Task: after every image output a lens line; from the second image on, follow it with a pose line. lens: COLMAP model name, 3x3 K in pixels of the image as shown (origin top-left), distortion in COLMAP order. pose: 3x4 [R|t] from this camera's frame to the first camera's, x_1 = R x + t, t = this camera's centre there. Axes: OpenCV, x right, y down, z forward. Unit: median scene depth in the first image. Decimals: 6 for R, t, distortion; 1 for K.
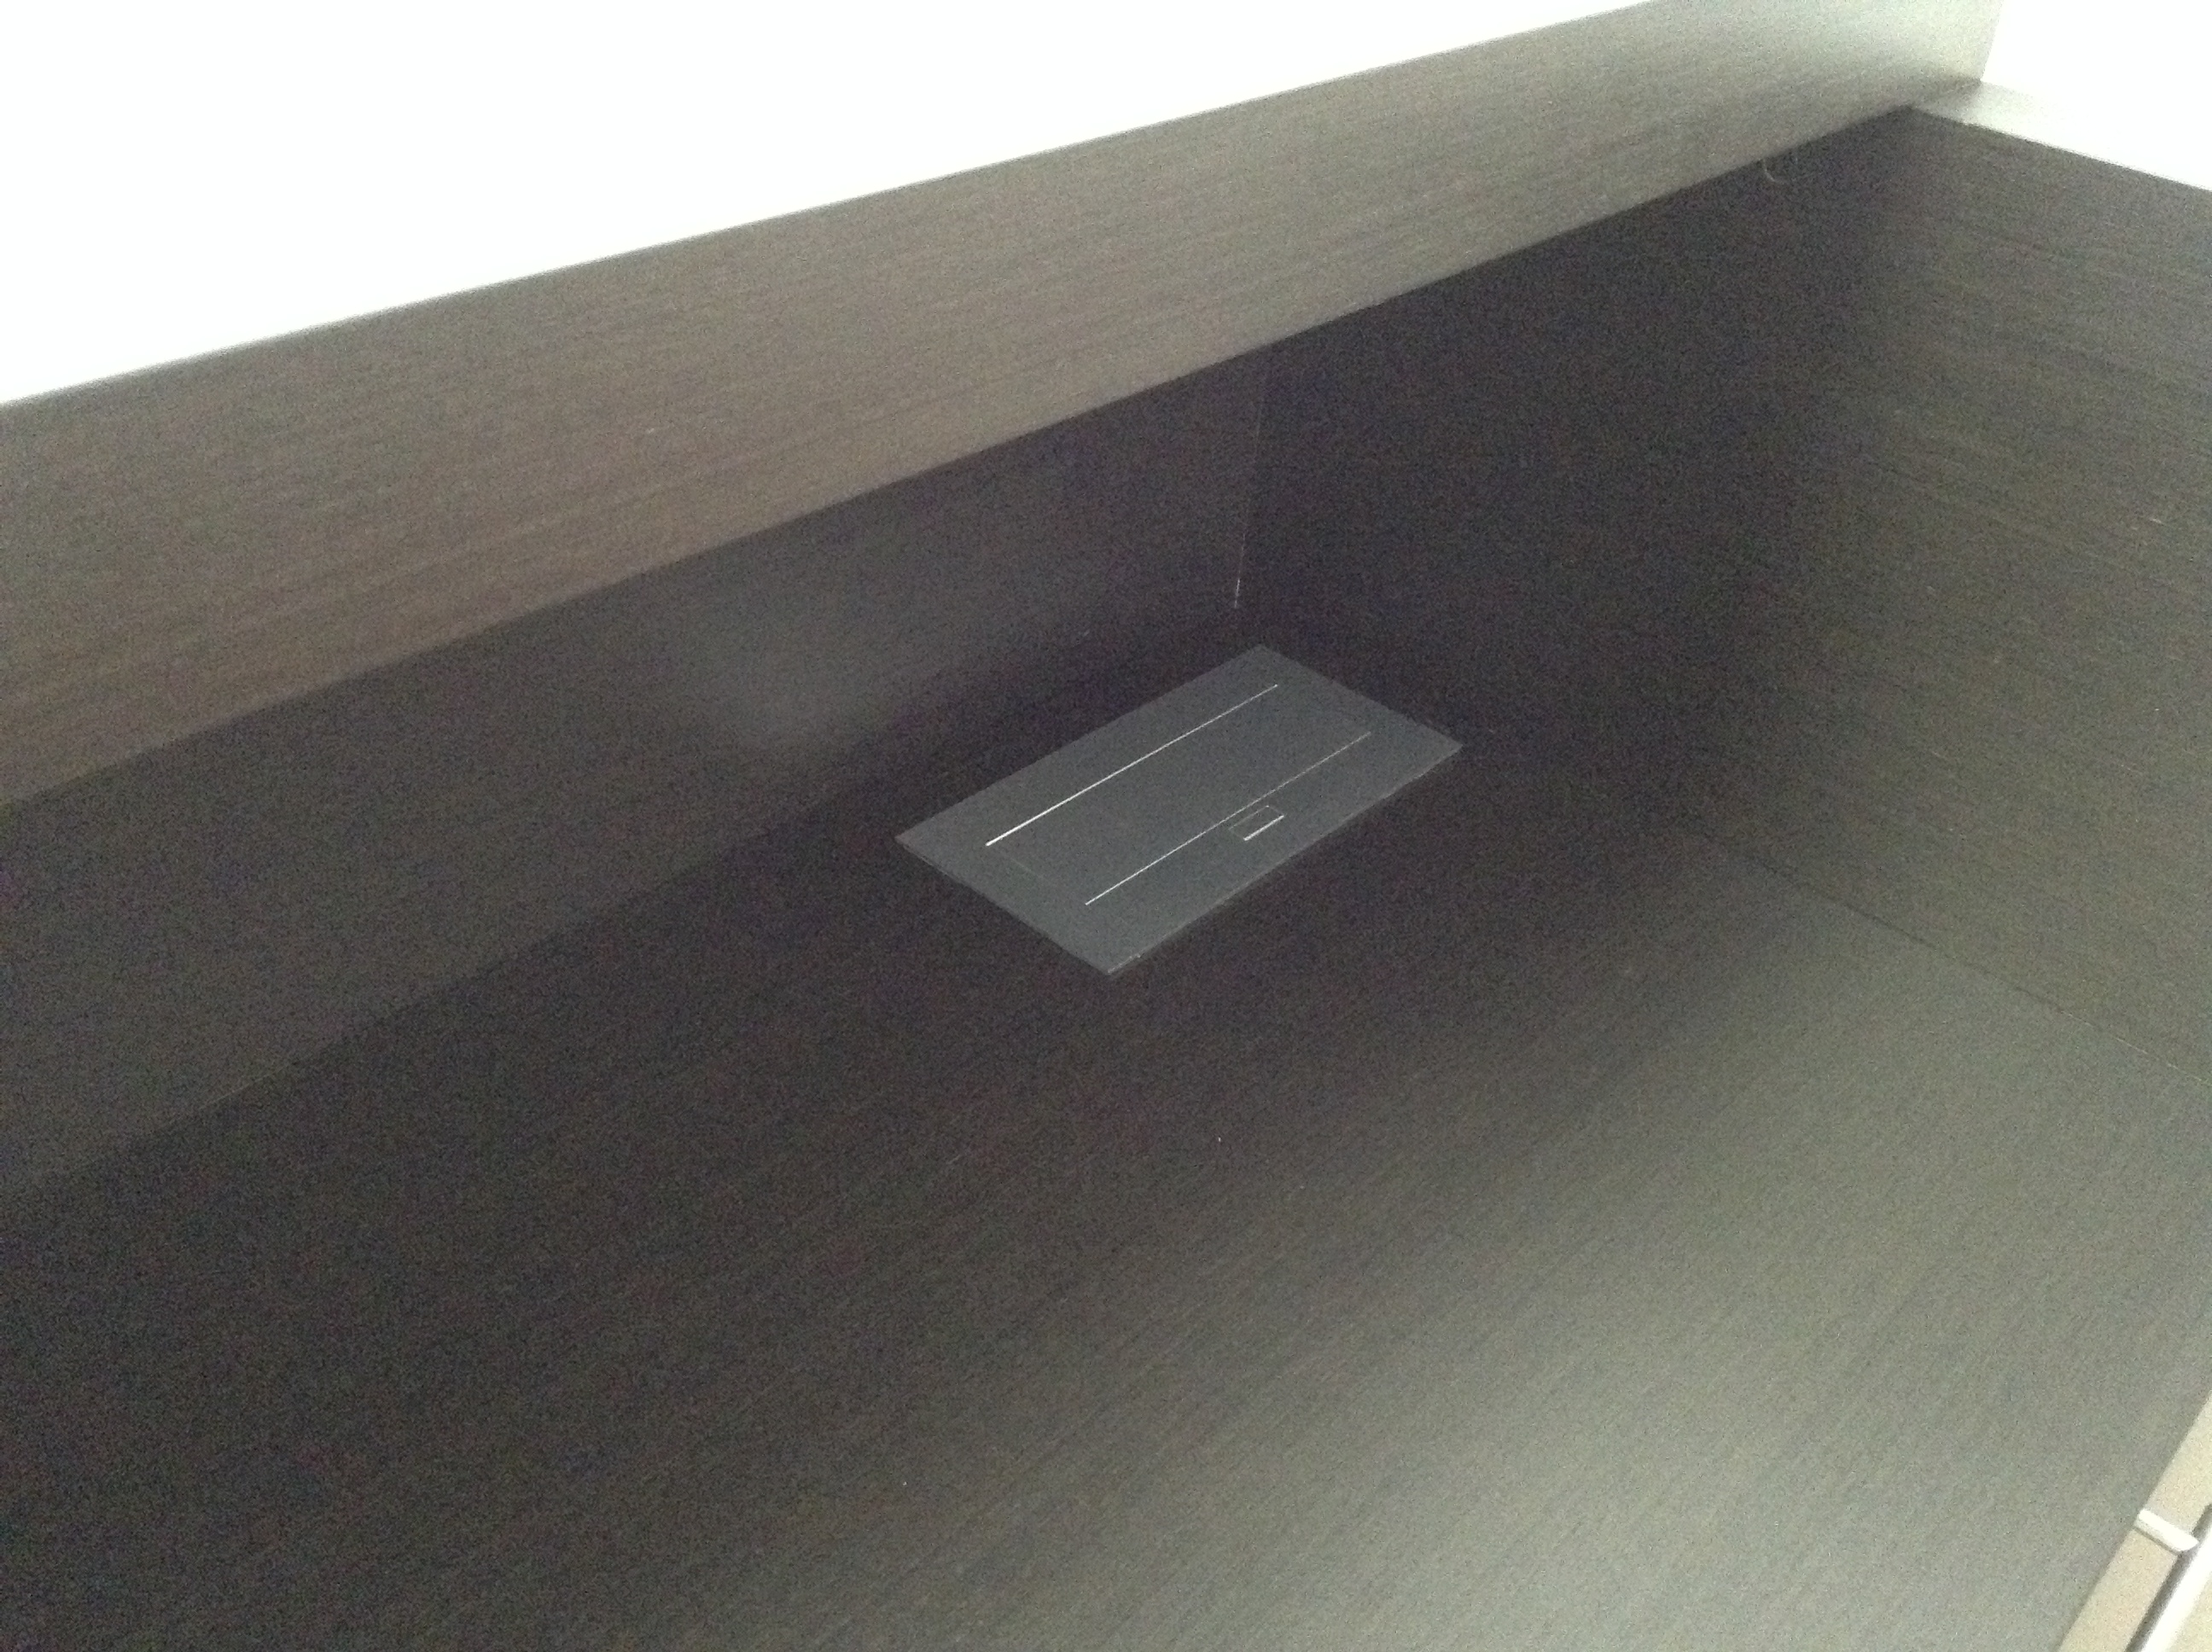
lens RADIAL K [[2018.7, 0, 1100.4], [0, 2018.7, 814.9], [0, 0, 1]] dist [0.103782, -0.191552]
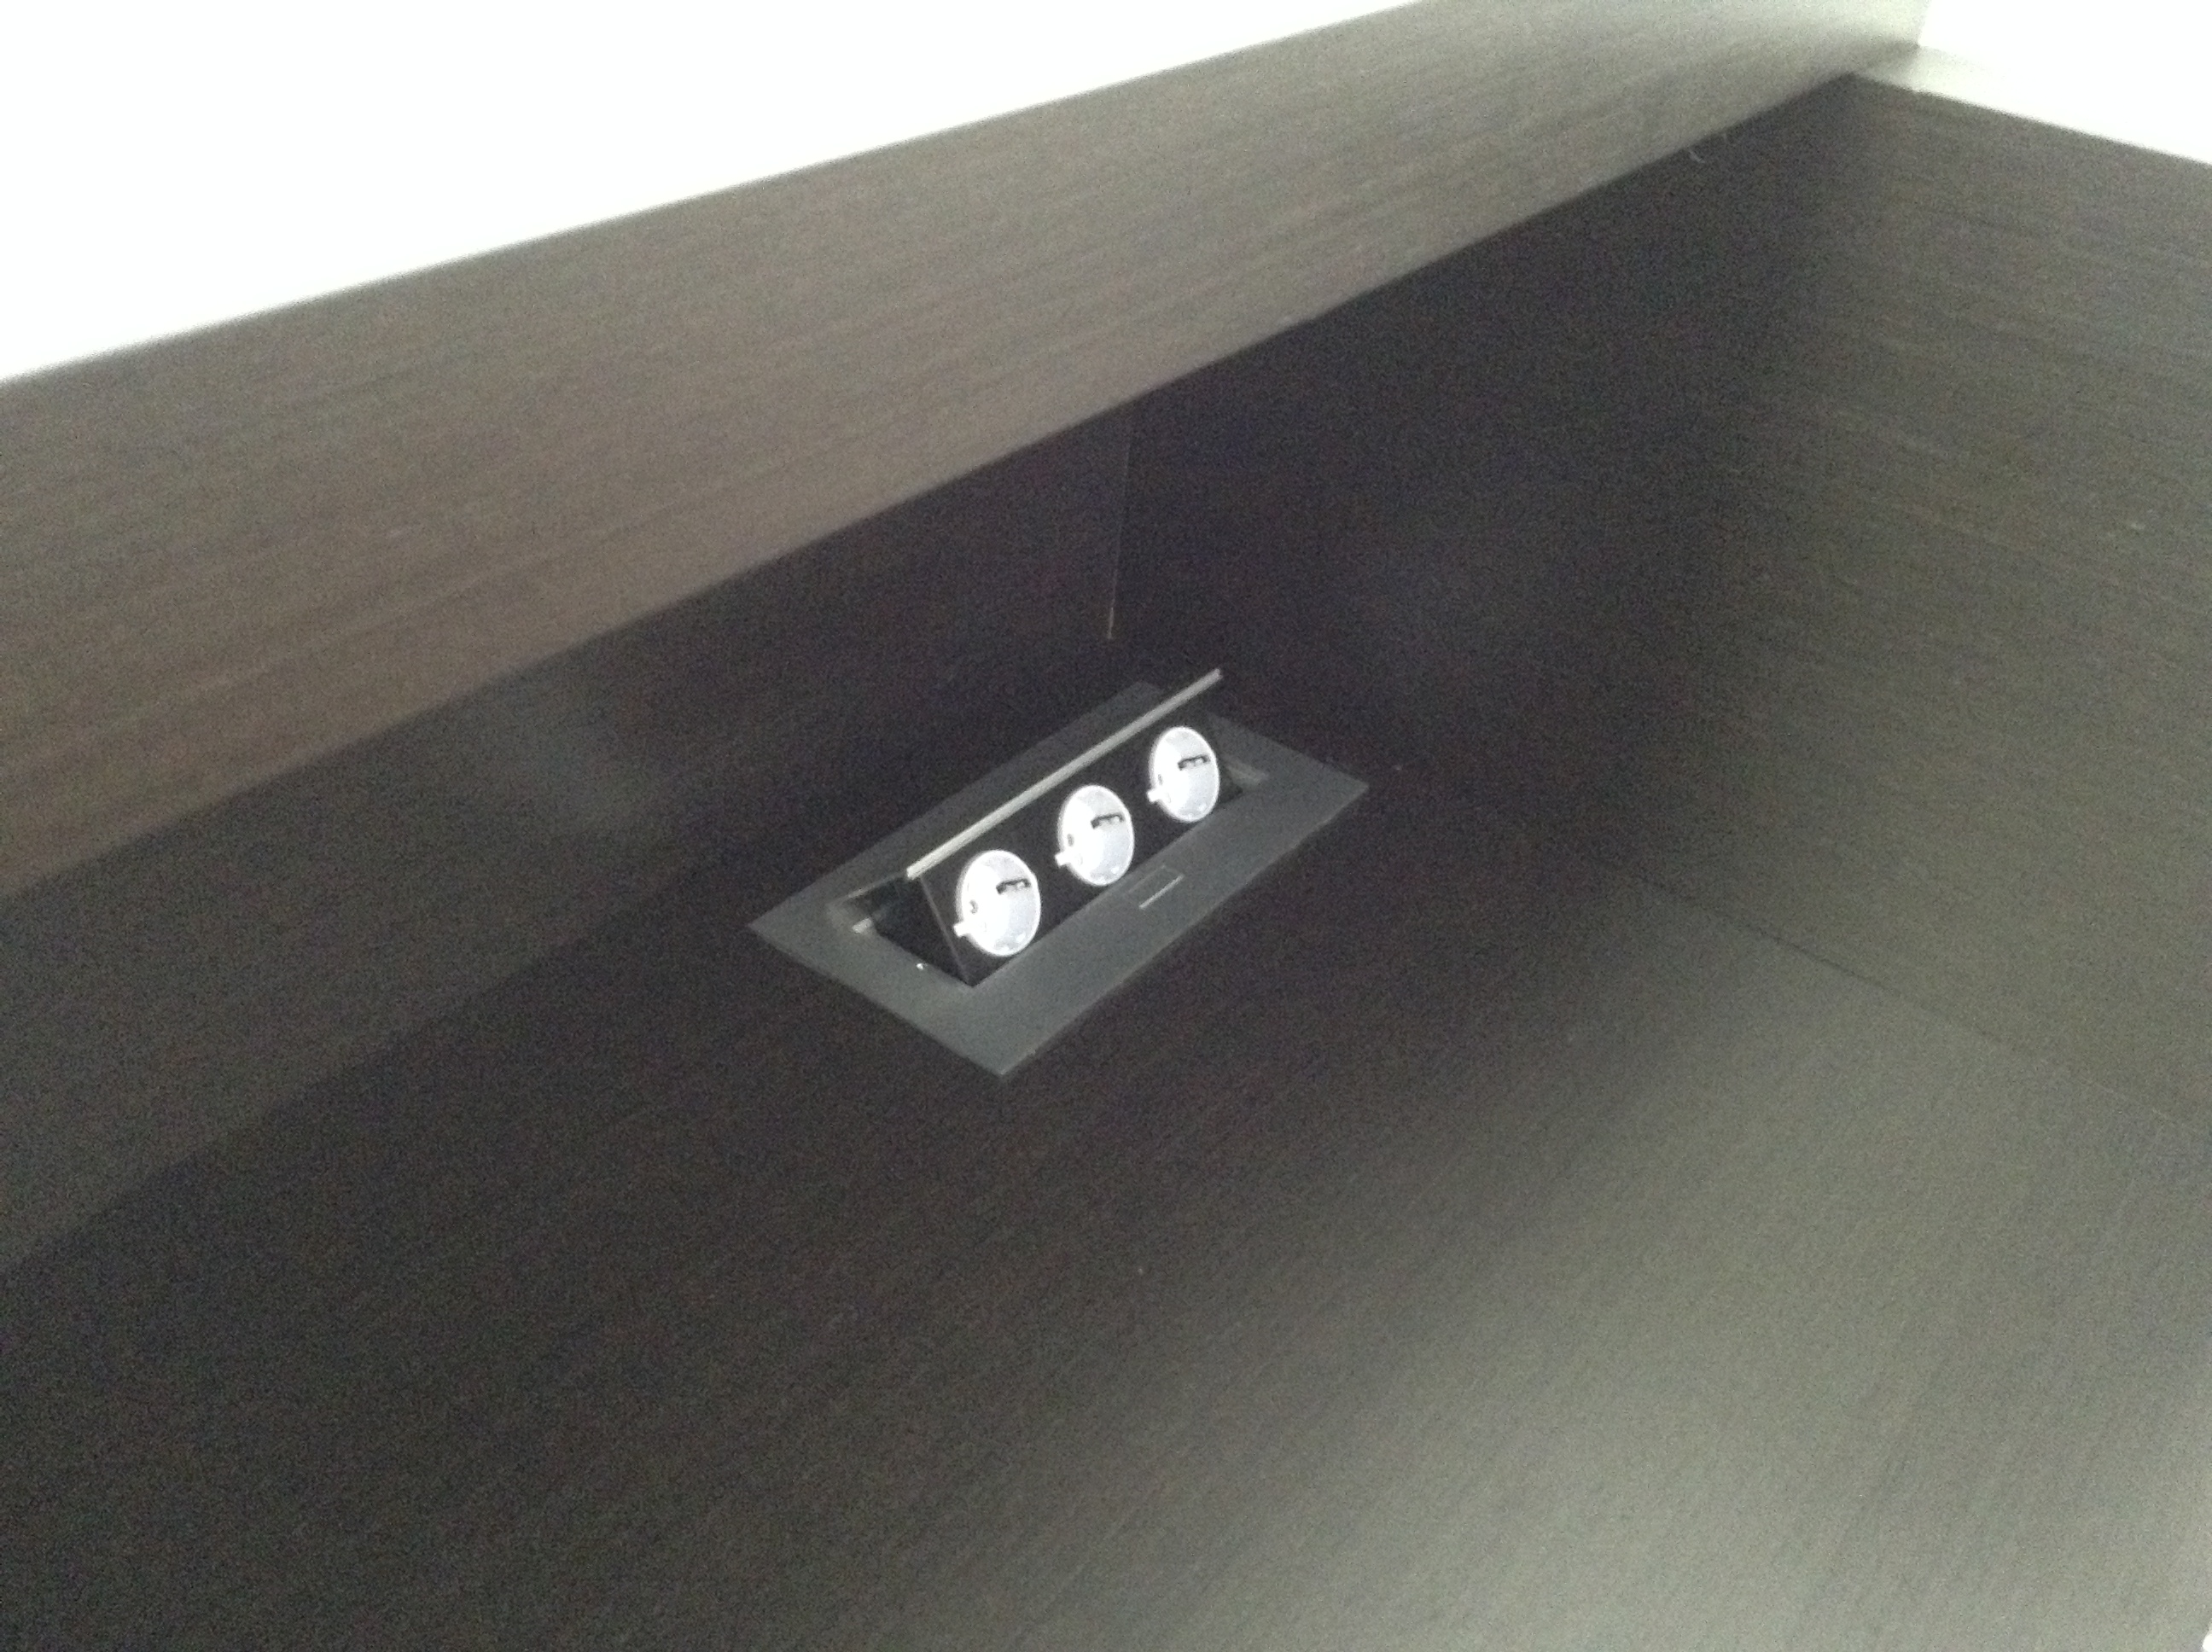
lens RADIAL K [[2018.7, 0, 1100.4], [0, 2018.7, 814.9], [0, 0, 1]] dist [0.103782, -0.191552]
pose [[0.995940, -0.045960, 0.077398, -0.017801], [0.045742, 0.998943, 0.004588, -0.042204], [-0.077527, -0.001029, 0.996990, 0.135528]]
